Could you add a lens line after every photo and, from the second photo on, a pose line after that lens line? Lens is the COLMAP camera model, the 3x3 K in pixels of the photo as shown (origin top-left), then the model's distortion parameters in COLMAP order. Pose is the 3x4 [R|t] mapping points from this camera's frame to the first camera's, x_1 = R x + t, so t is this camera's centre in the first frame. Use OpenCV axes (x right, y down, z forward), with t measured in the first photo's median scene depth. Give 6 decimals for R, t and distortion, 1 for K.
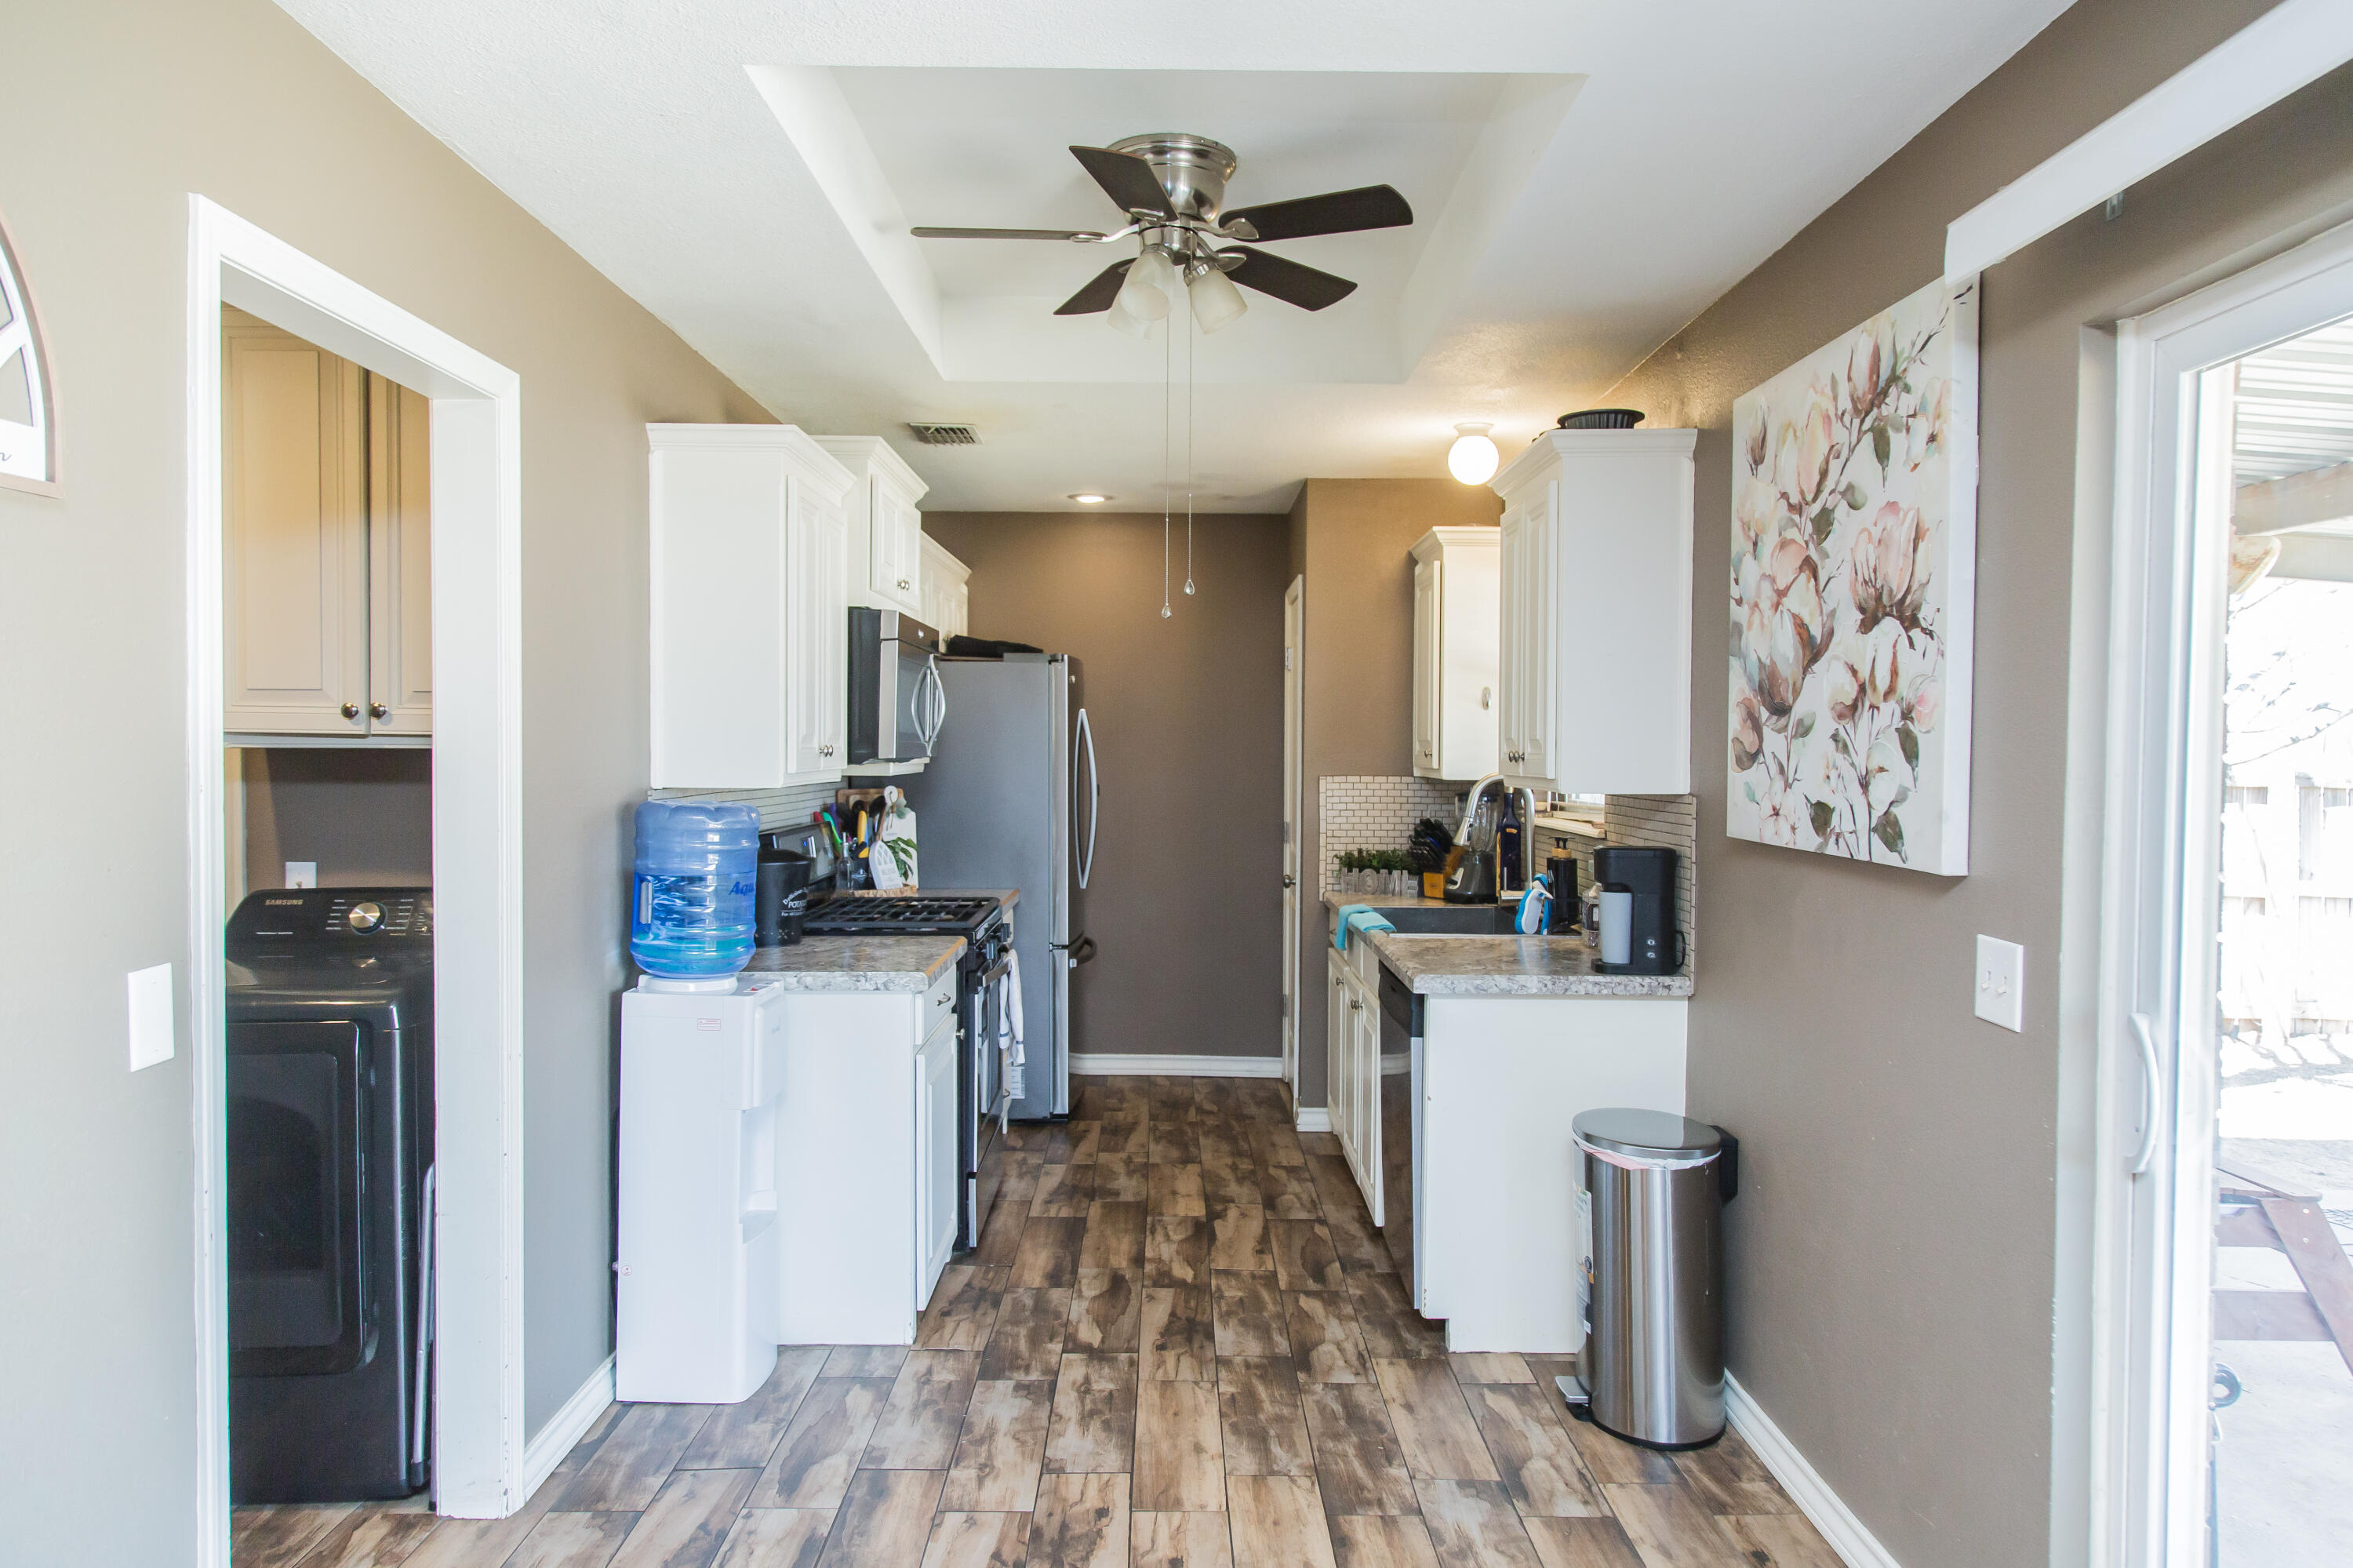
lens RADIAL K [[1632.8, 0, 1147.5], [0, 1632.8, 787.2], [0, 0, 1]] dist [0.001589, -0.000099]
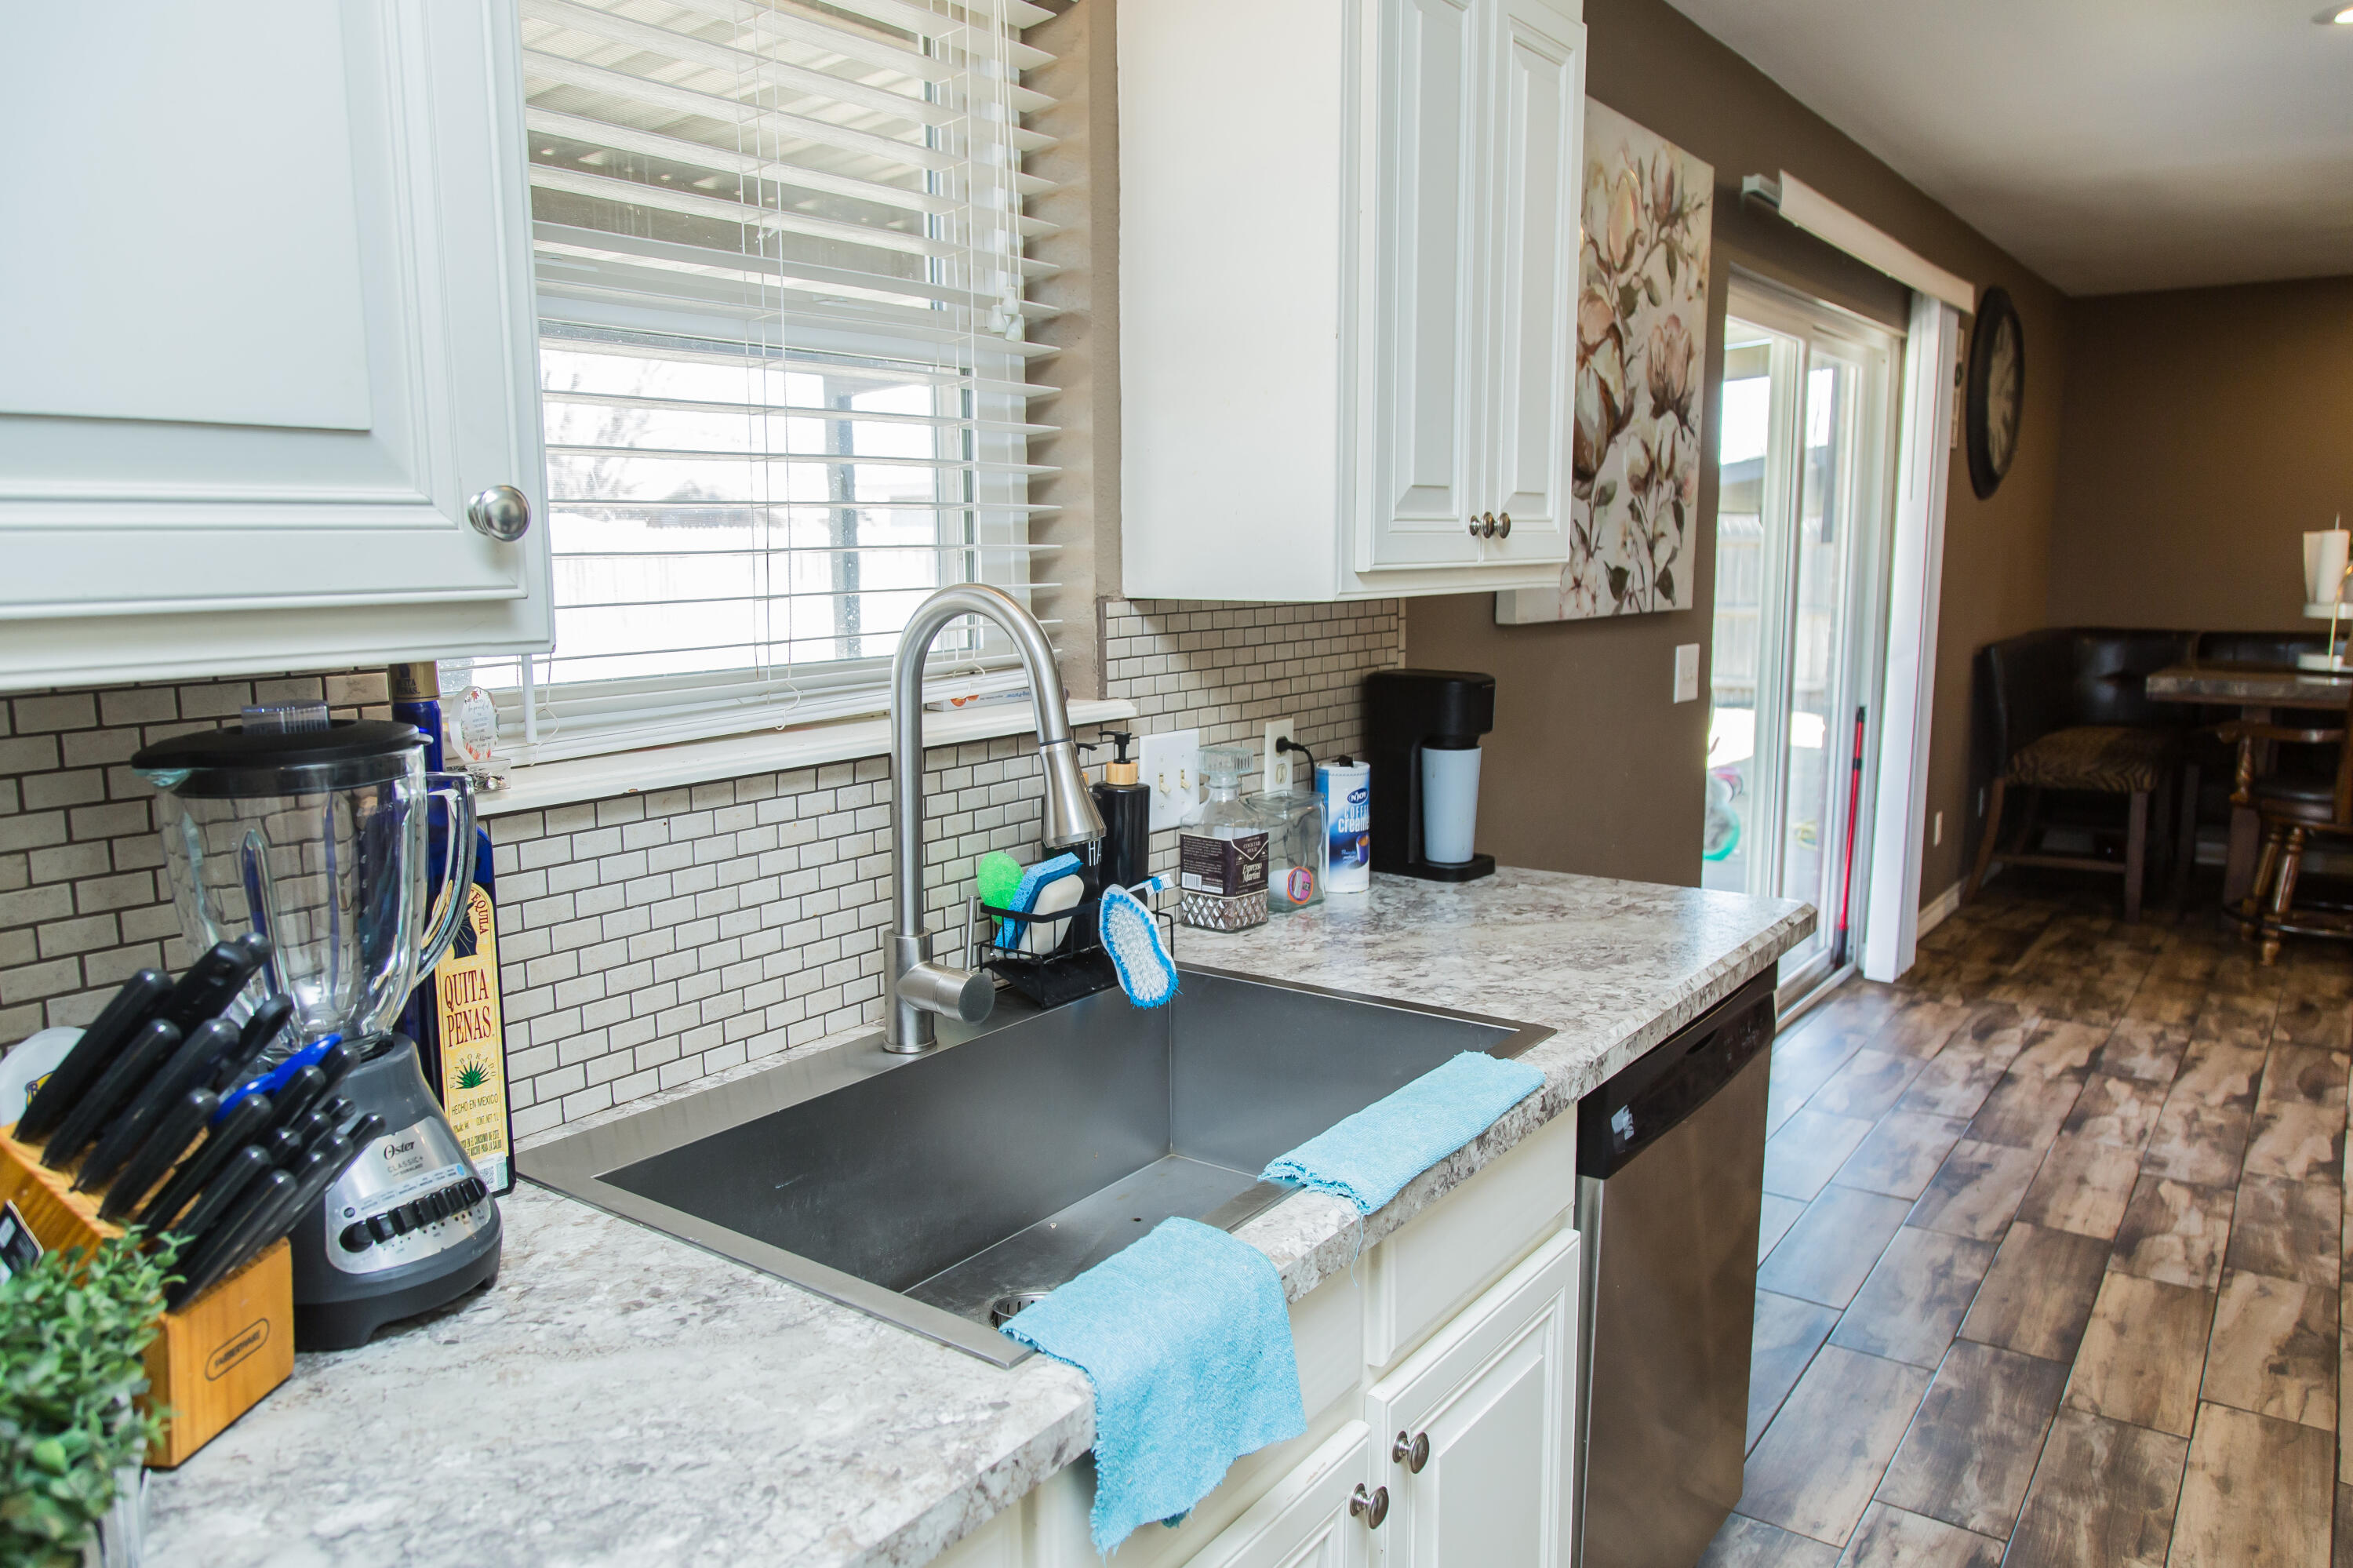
lens RADIAL K [[1632.8, 0, 1147.5], [0, 1632.8, 787.2], [0, 0, 1]] dist [0.001589, -0.000099]
pose [[-0.809974, -0.087883, 0.579844, 0.025235], [0.017195, 0.984725, 0.173268, -0.035922], [-0.586214, 0.150313, -0.796090, 1.849714]]
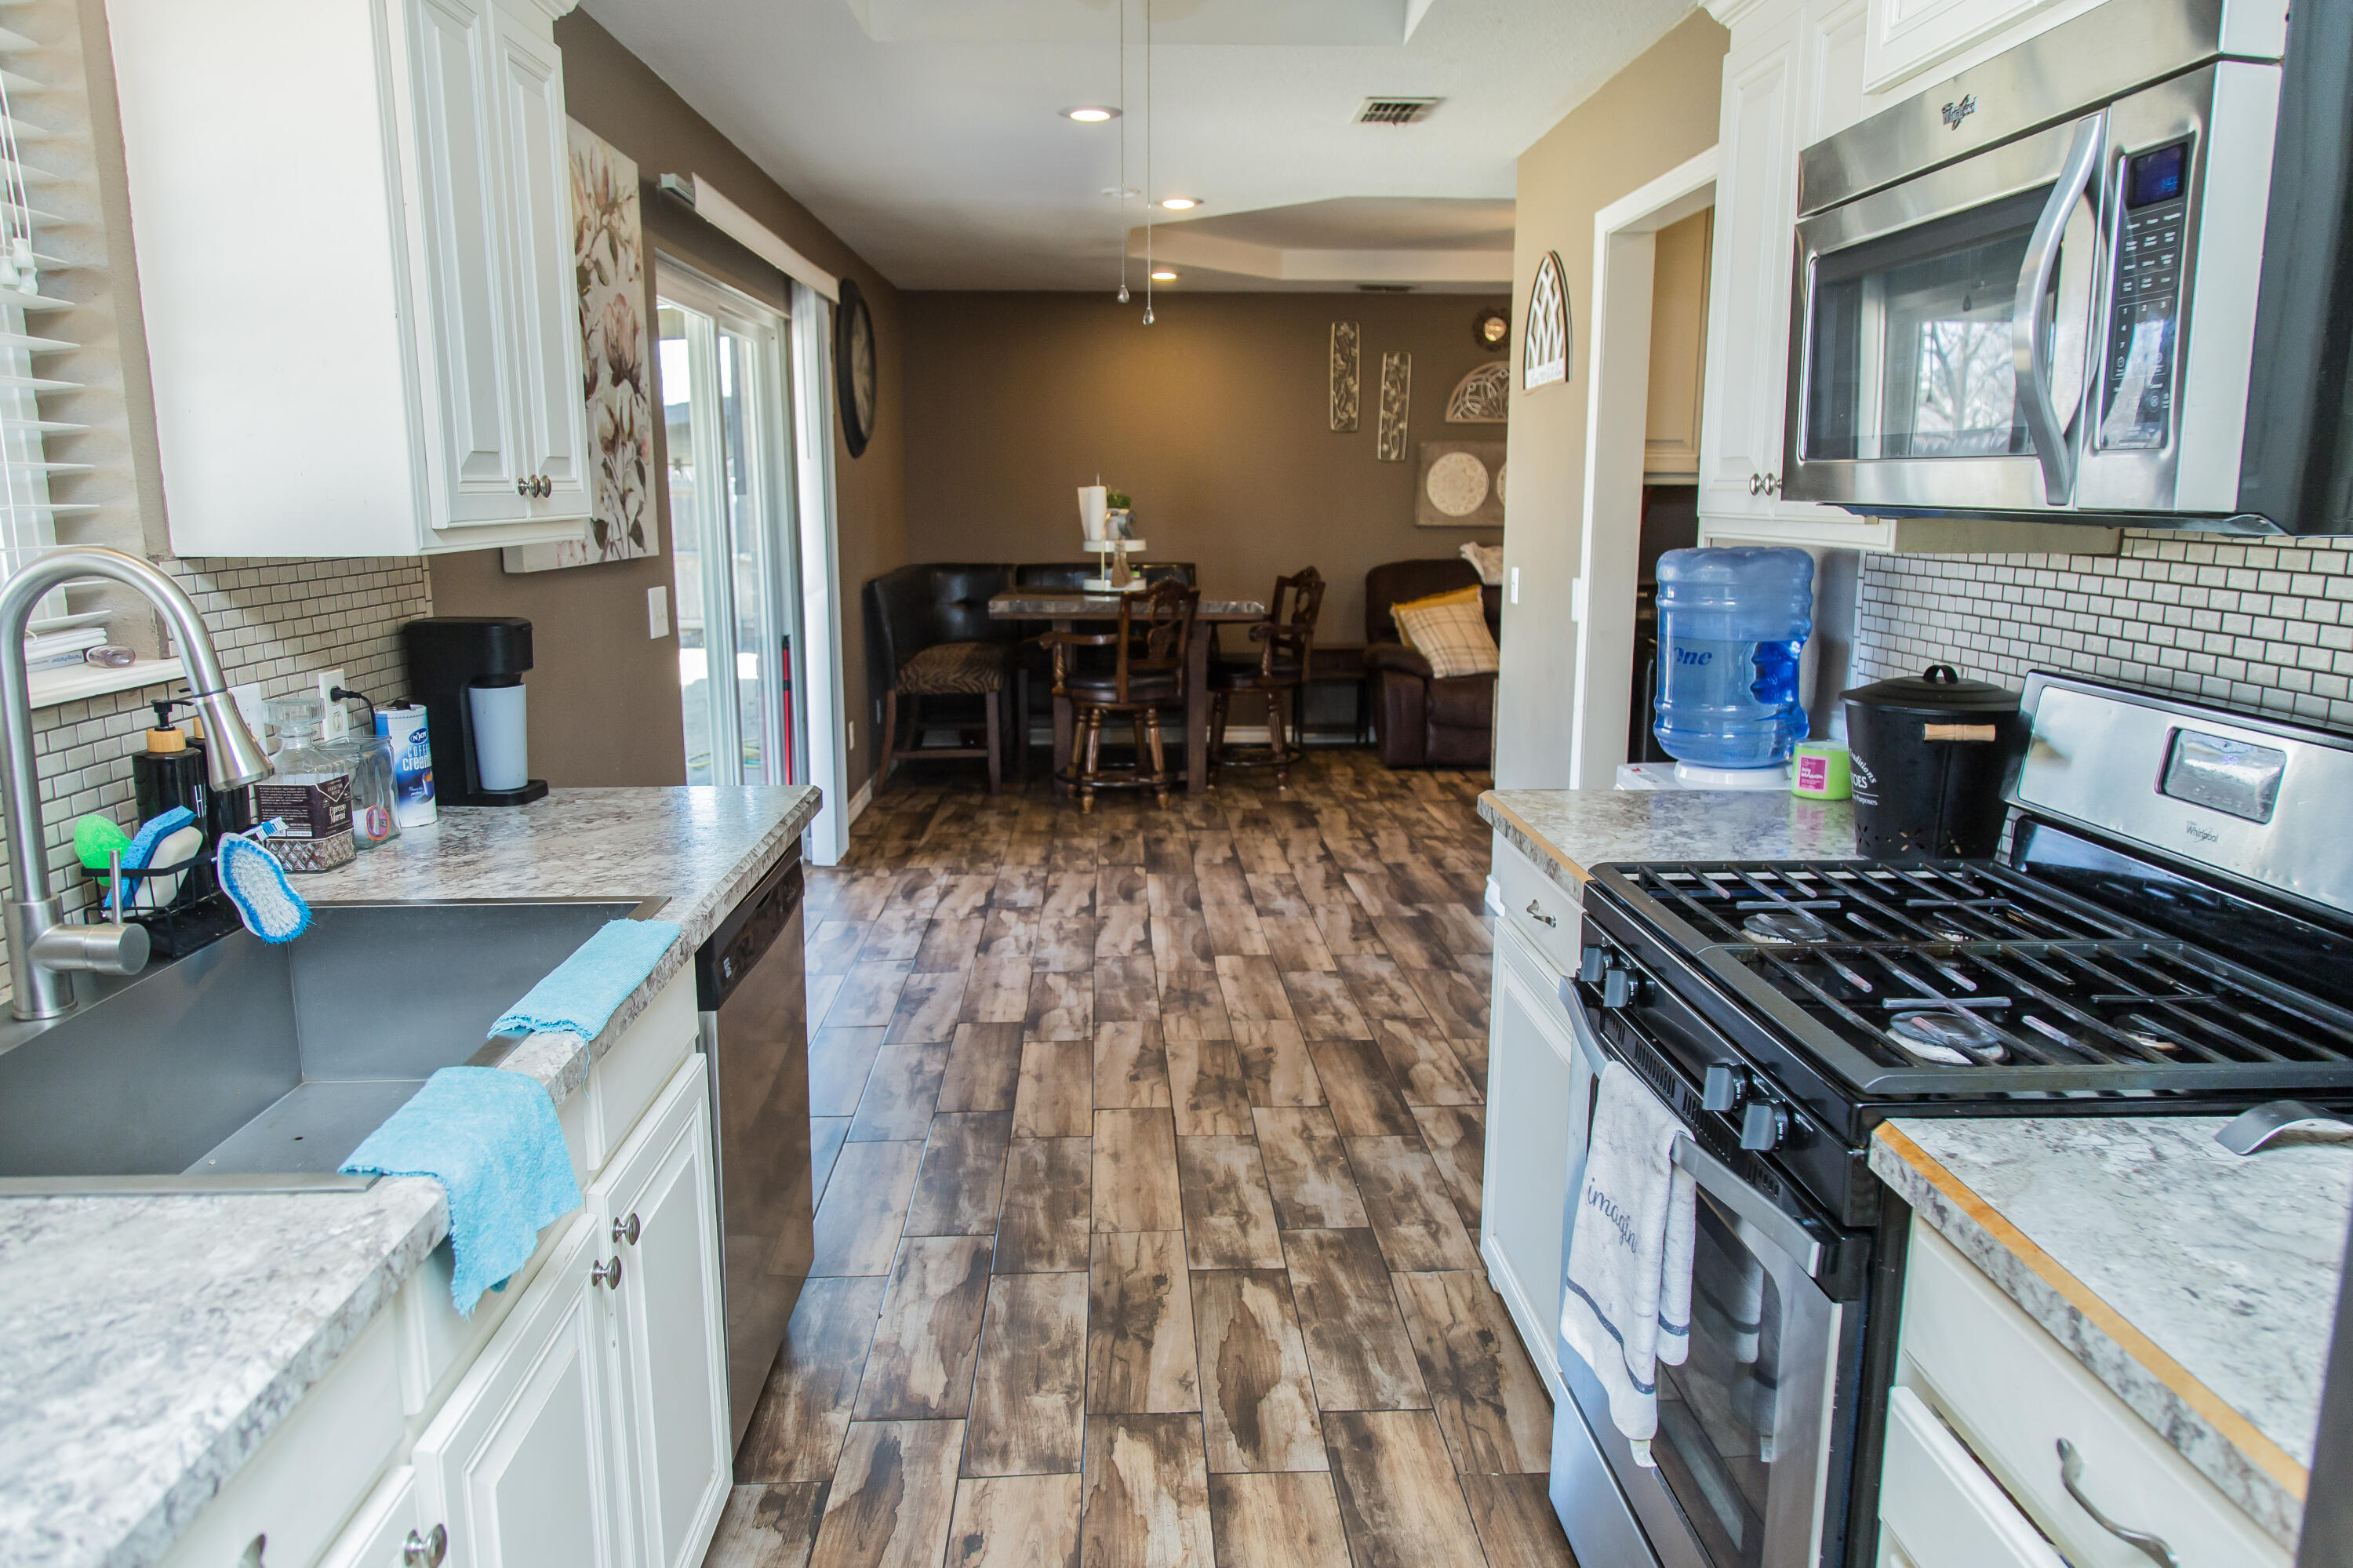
lens RADIAL K [[1574.6, 0, 1176.5], [0, 1574.6, 784.0], [0, 0, 1]] dist [-0.000010, 0.002072]
pose [[-0.998493, 0.005255, -0.054634, 0.046964], [-0.006486, 0.977133, 0.212531, -0.044884], [0.054501, 0.212565, -0.975626, 1.975305]]
